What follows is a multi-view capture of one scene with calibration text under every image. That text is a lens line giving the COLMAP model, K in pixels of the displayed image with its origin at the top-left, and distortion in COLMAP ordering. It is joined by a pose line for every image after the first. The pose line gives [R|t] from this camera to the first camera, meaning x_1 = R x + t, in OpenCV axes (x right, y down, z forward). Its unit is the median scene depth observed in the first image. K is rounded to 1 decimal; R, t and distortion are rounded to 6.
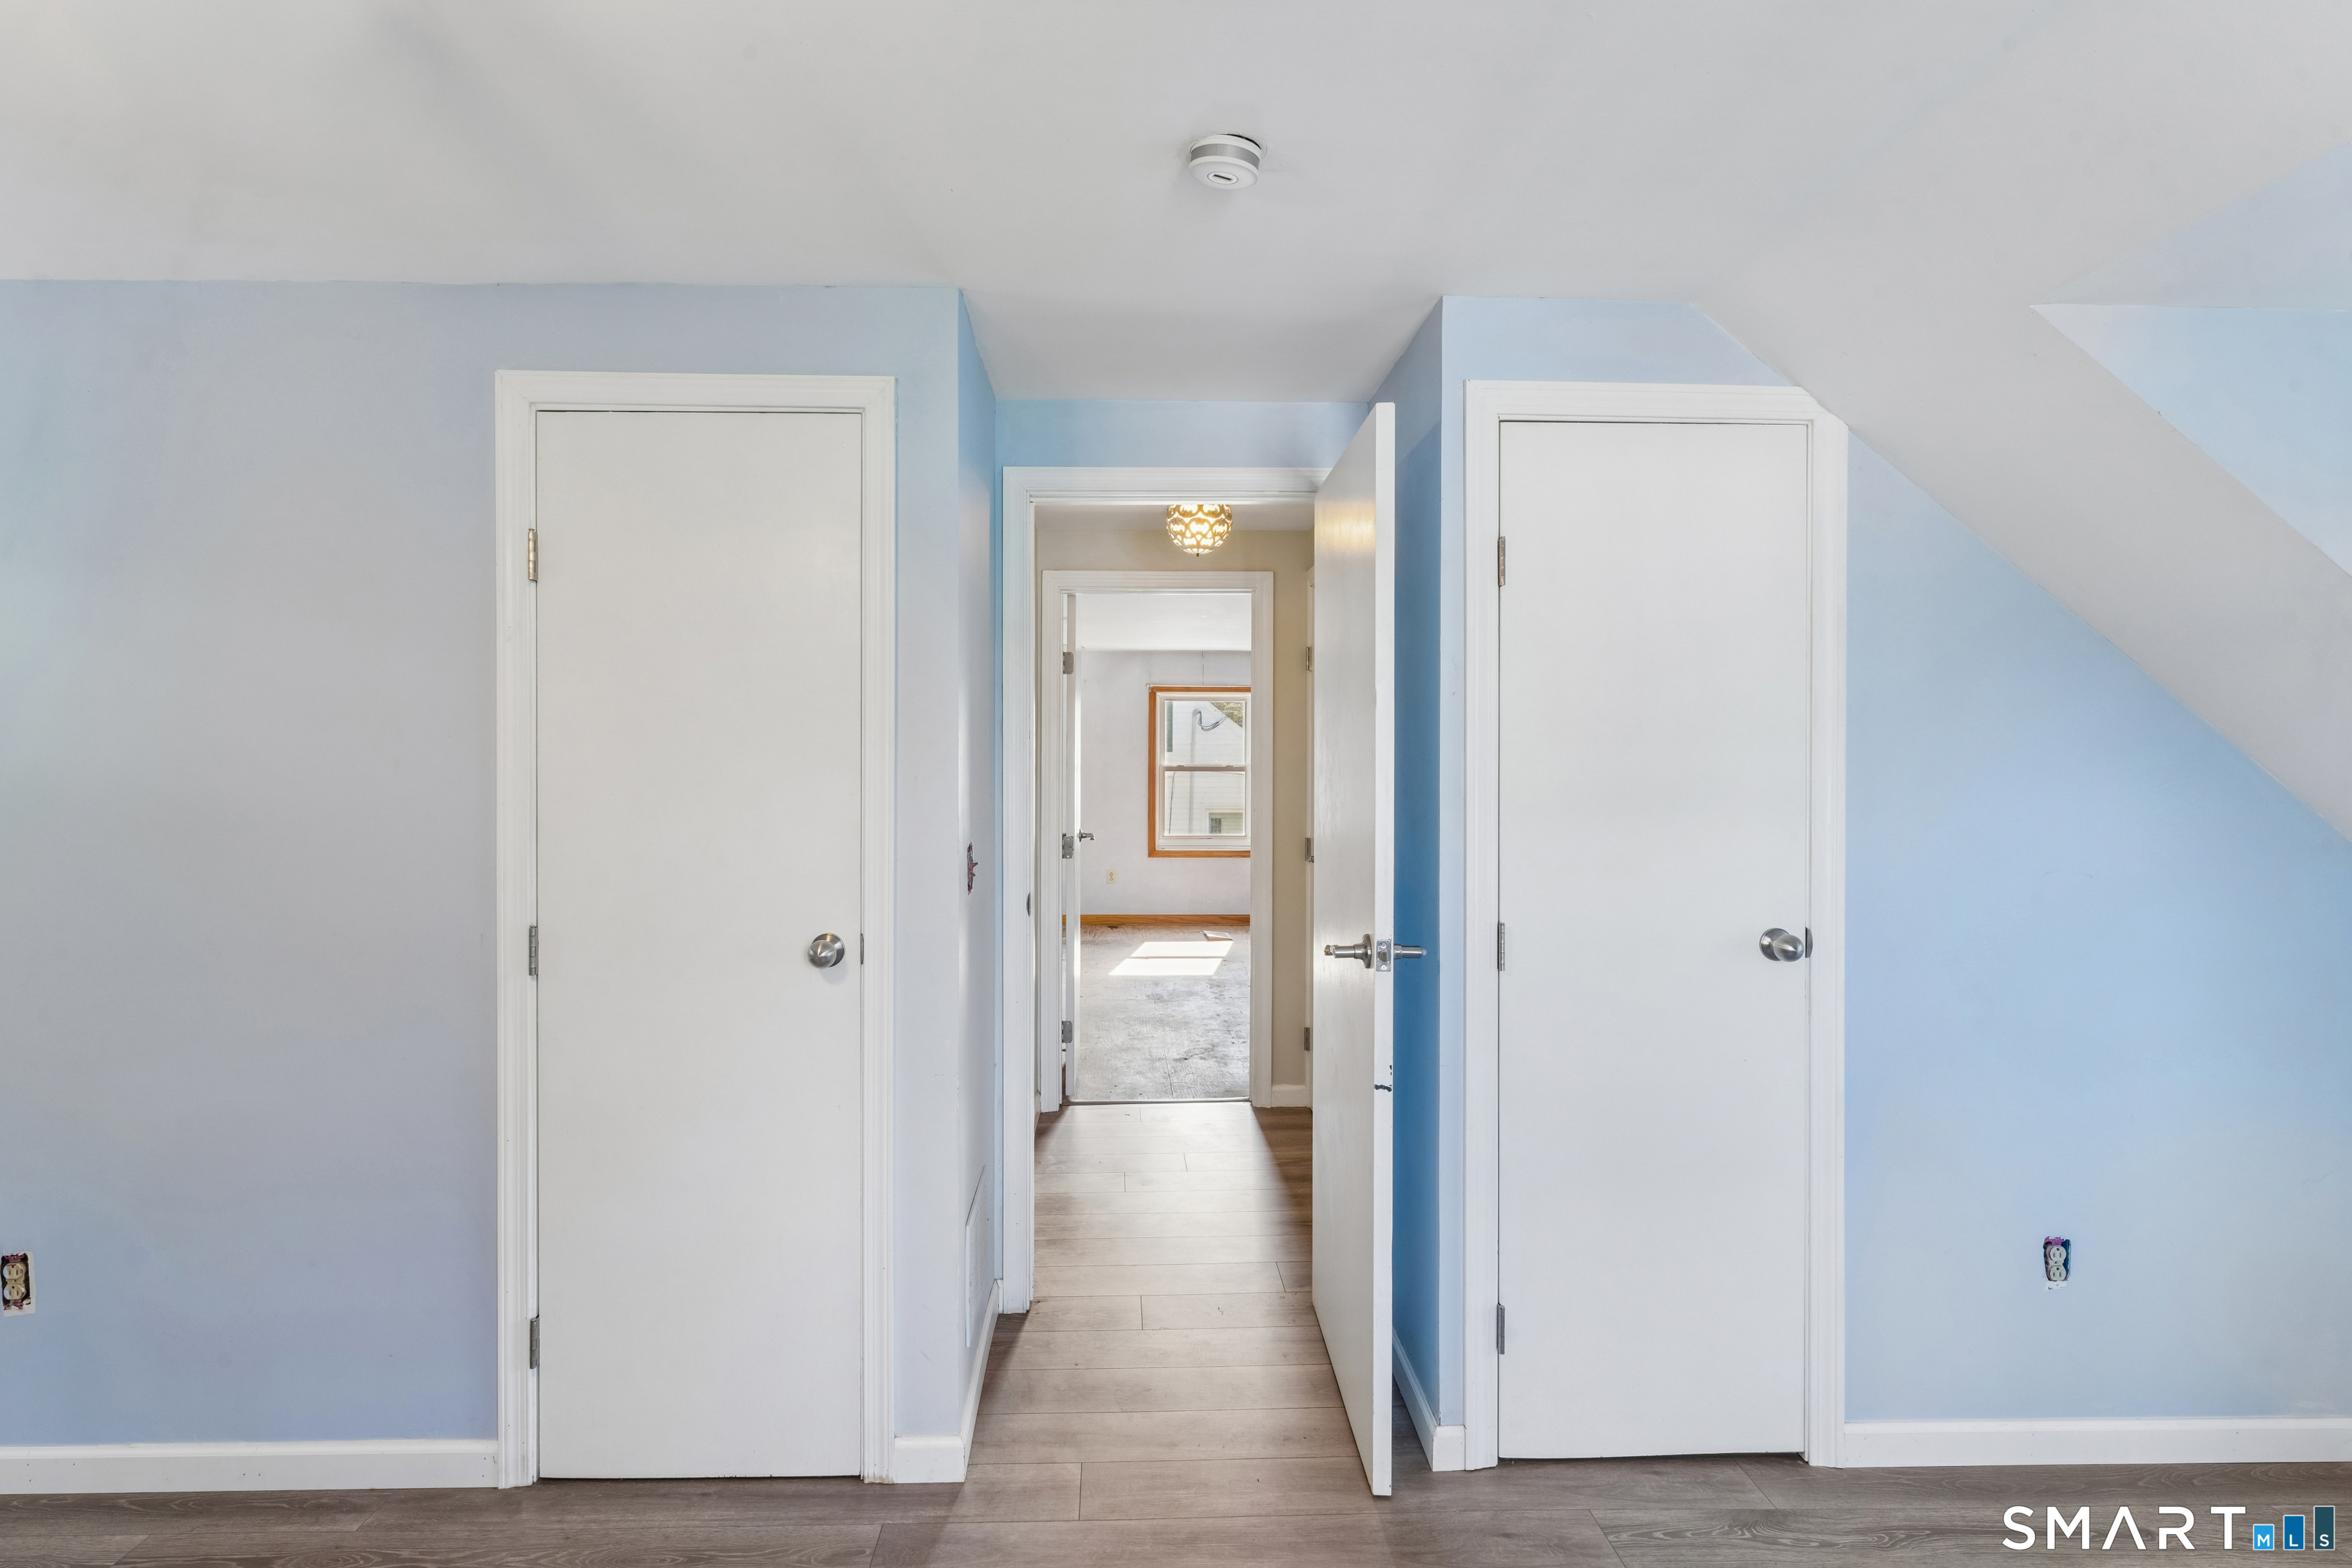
lens RADIAL K [[1156.1, 0, 1110.8], [0, 1156.1, 769.1], [0, 0, 1]] dist [-0.000078, -0.000331]
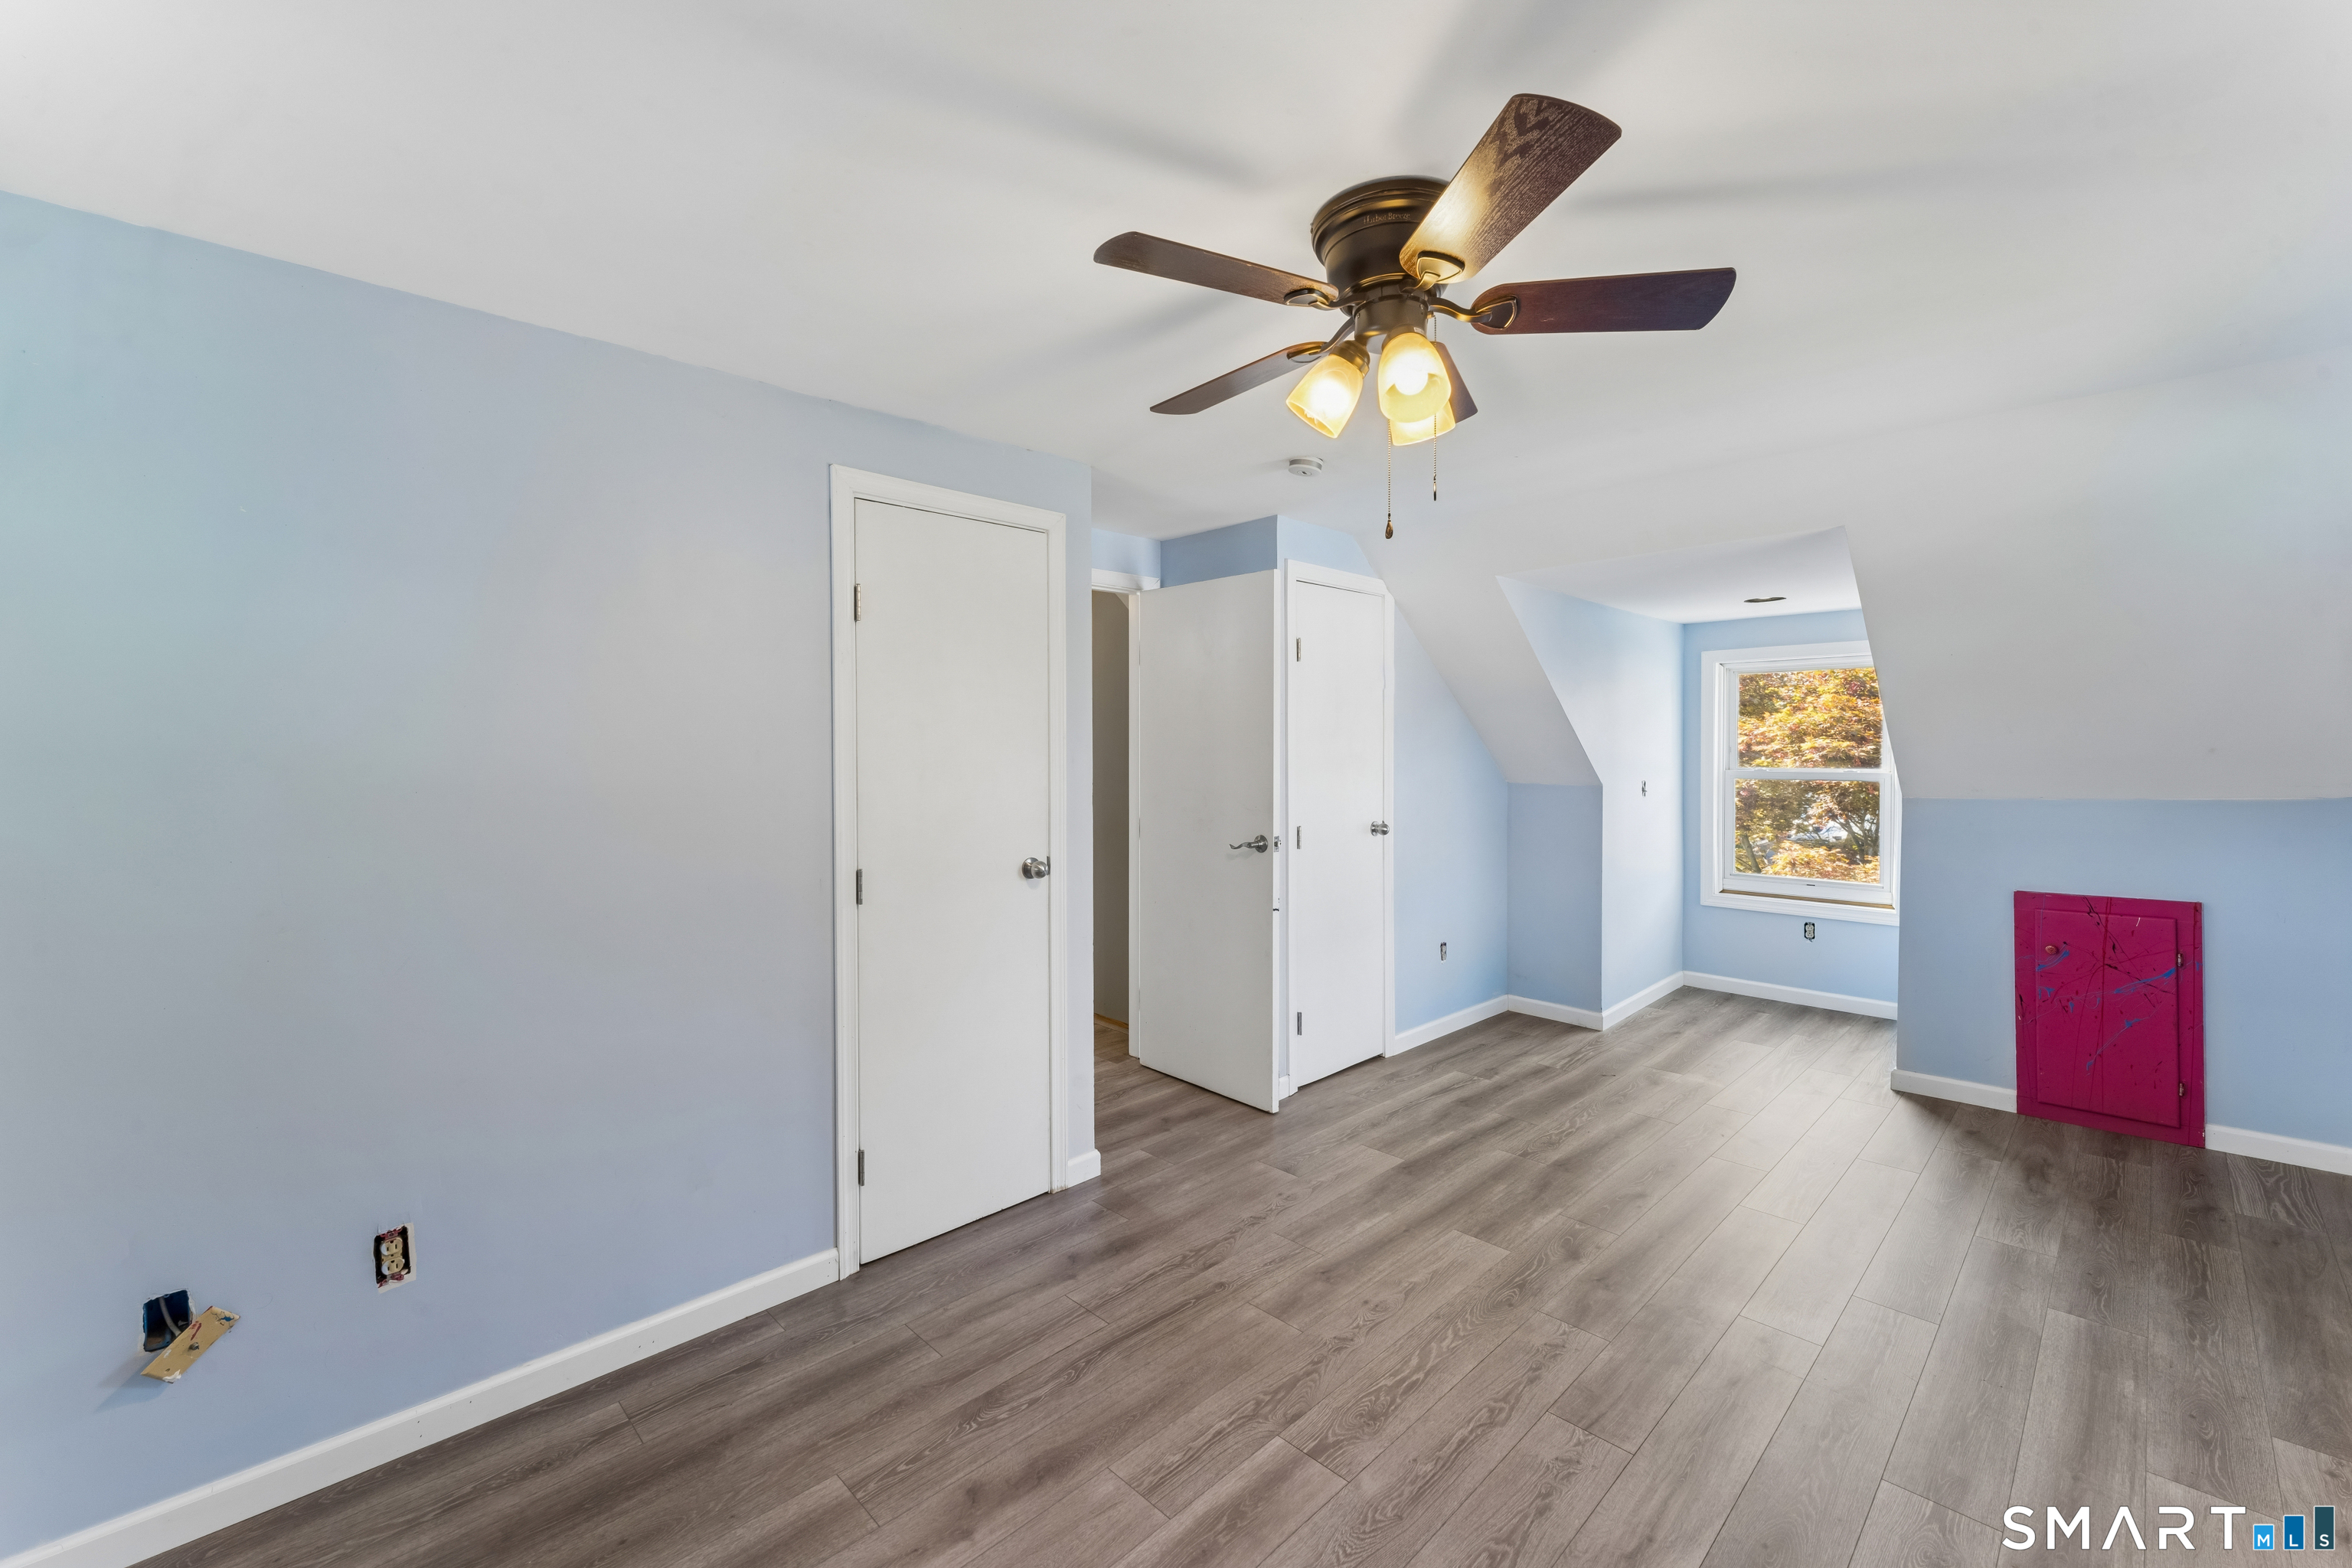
lens RADIAL K [[937.8, 0, 1171.1], [0, 937.8, 763.9], [0, 0, 1]] dist [-0.000257, 0.000025]
pose [[0.744903, -0.016945, 0.666958, -0.968457], [0.007019, 0.999821, 0.017562, -0.009079], [-0.667136, -0.008400, 0.744889, -0.089776]]
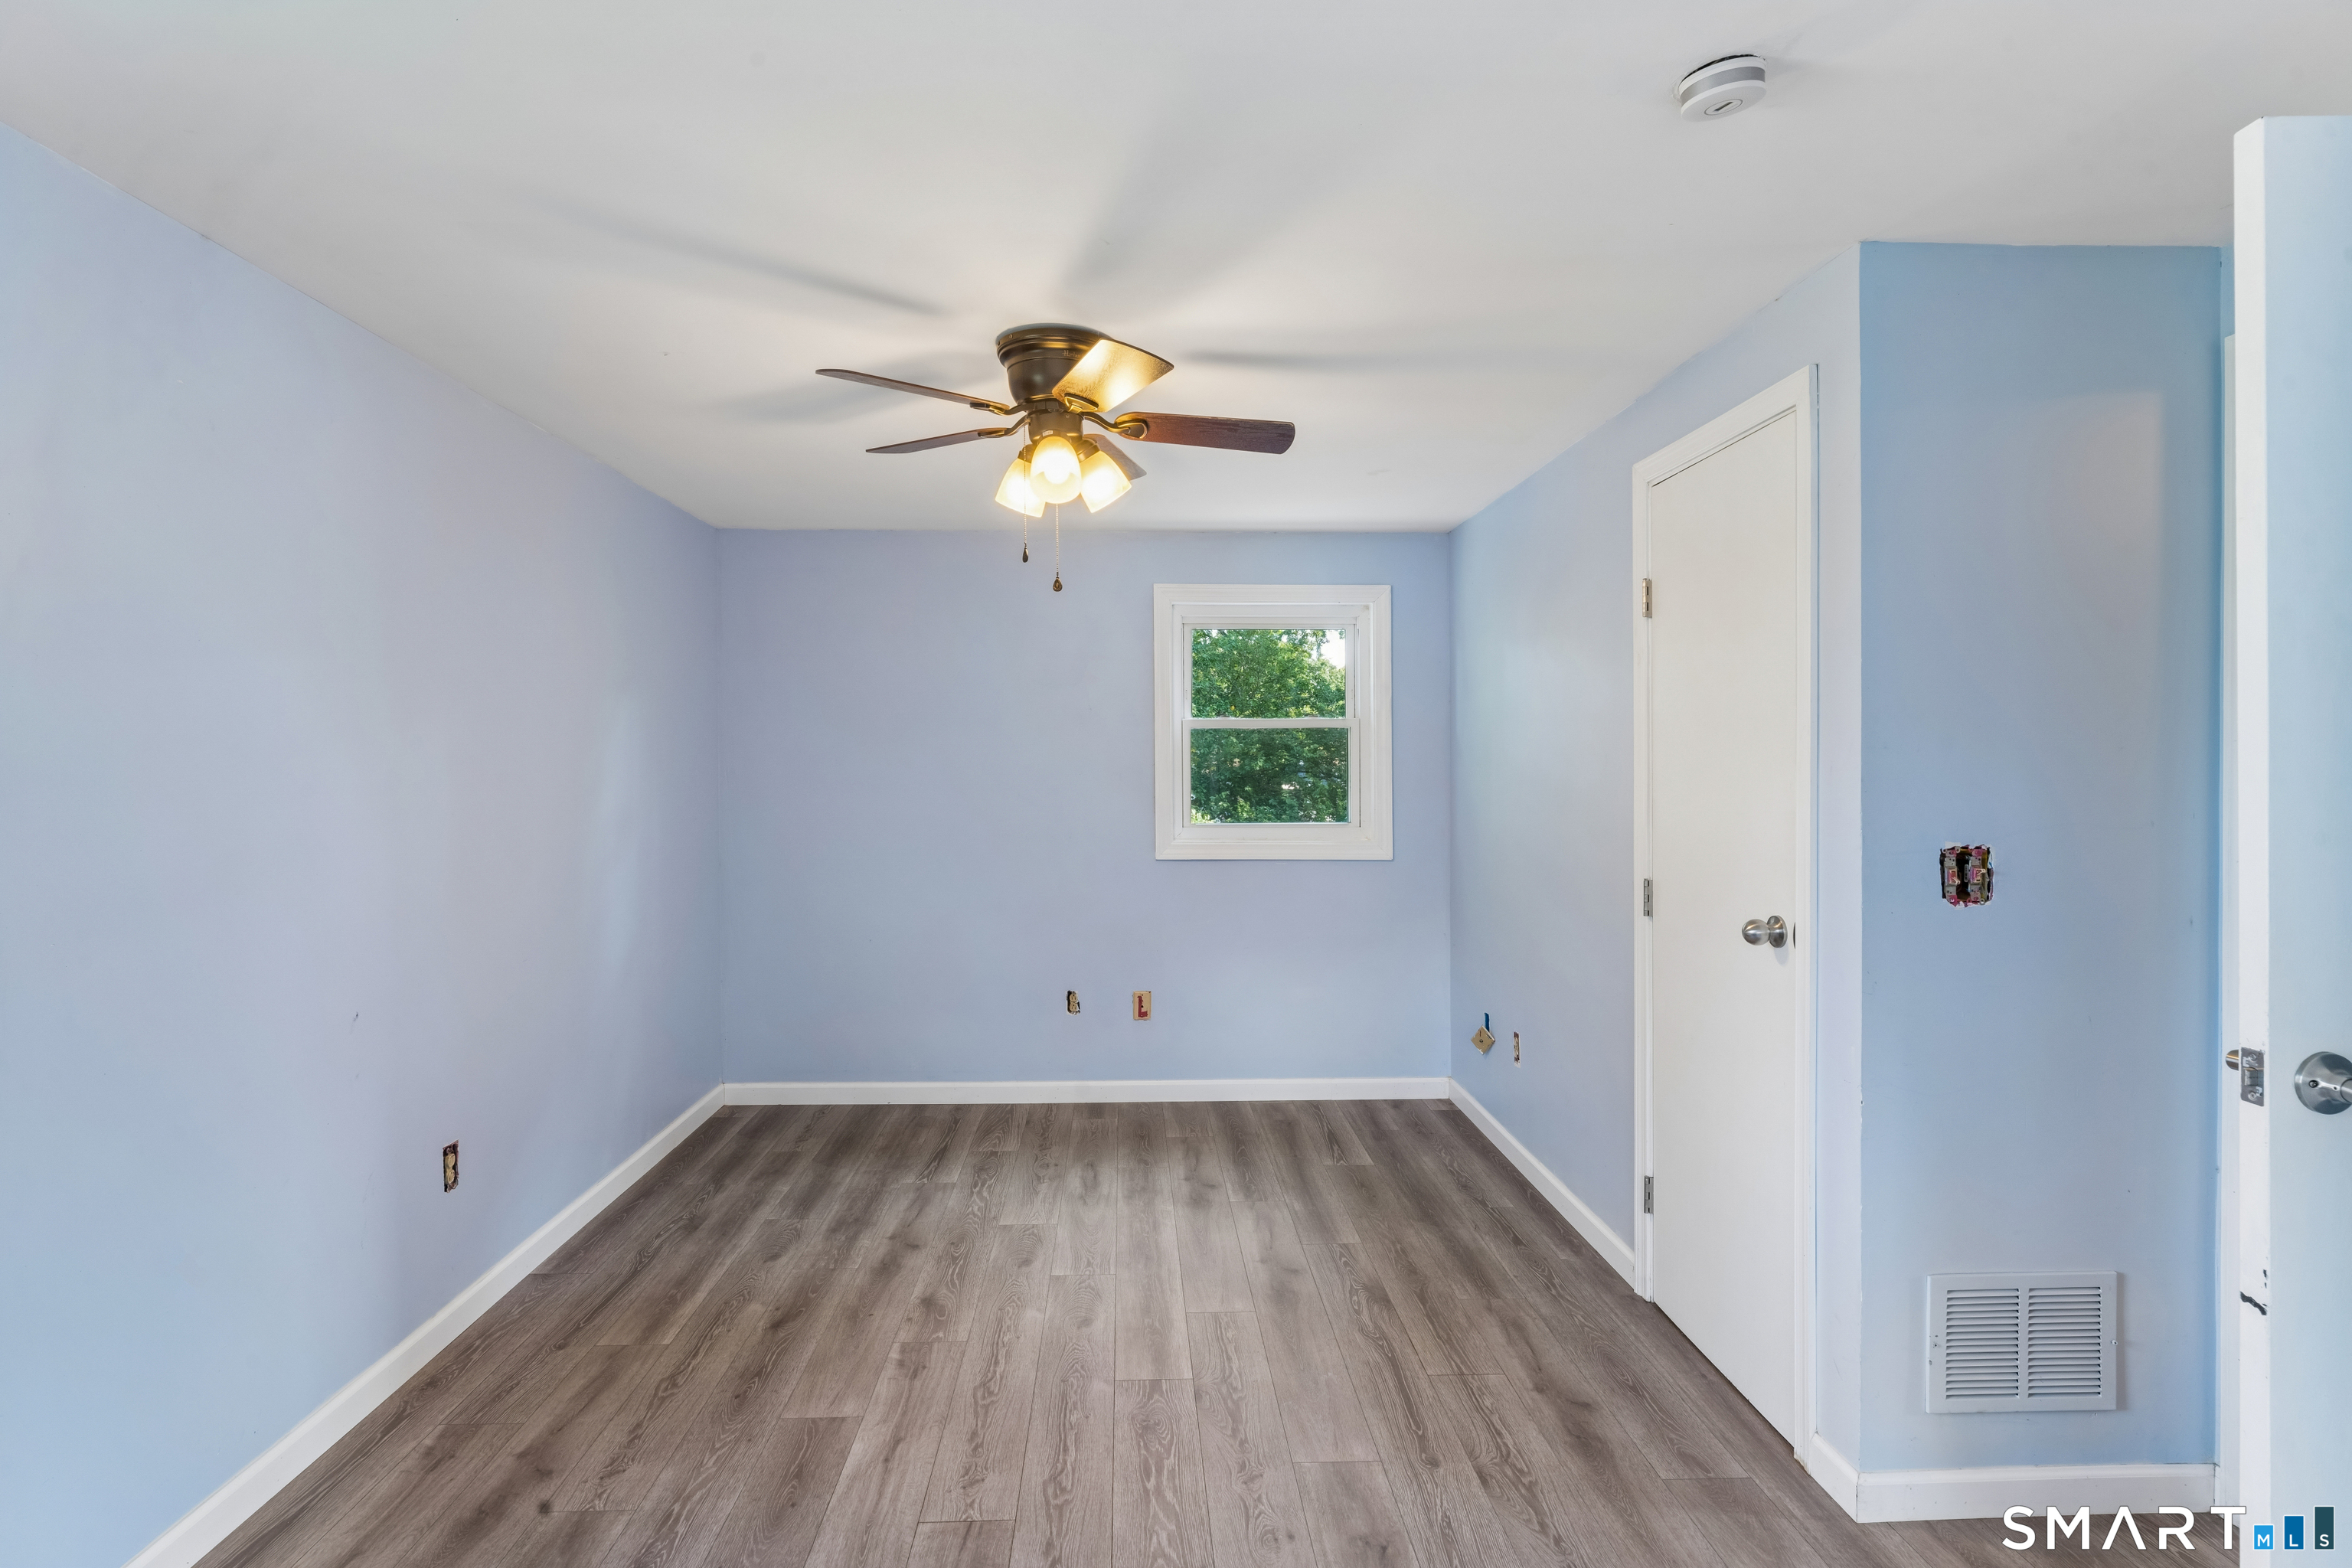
lens RADIAL K [[1142.7, 0, 1171.4], [0, 1142.7, 769.2], [0, 0, 1]] dist [-0.000118, -0.000159]
pose [[0.008190, 0.005156, -0.999953, 0.796526], [-0.000528, 0.999987, 0.005152, 0.004687], [0.999966, 0.000486, 0.008192, 0.444804]]
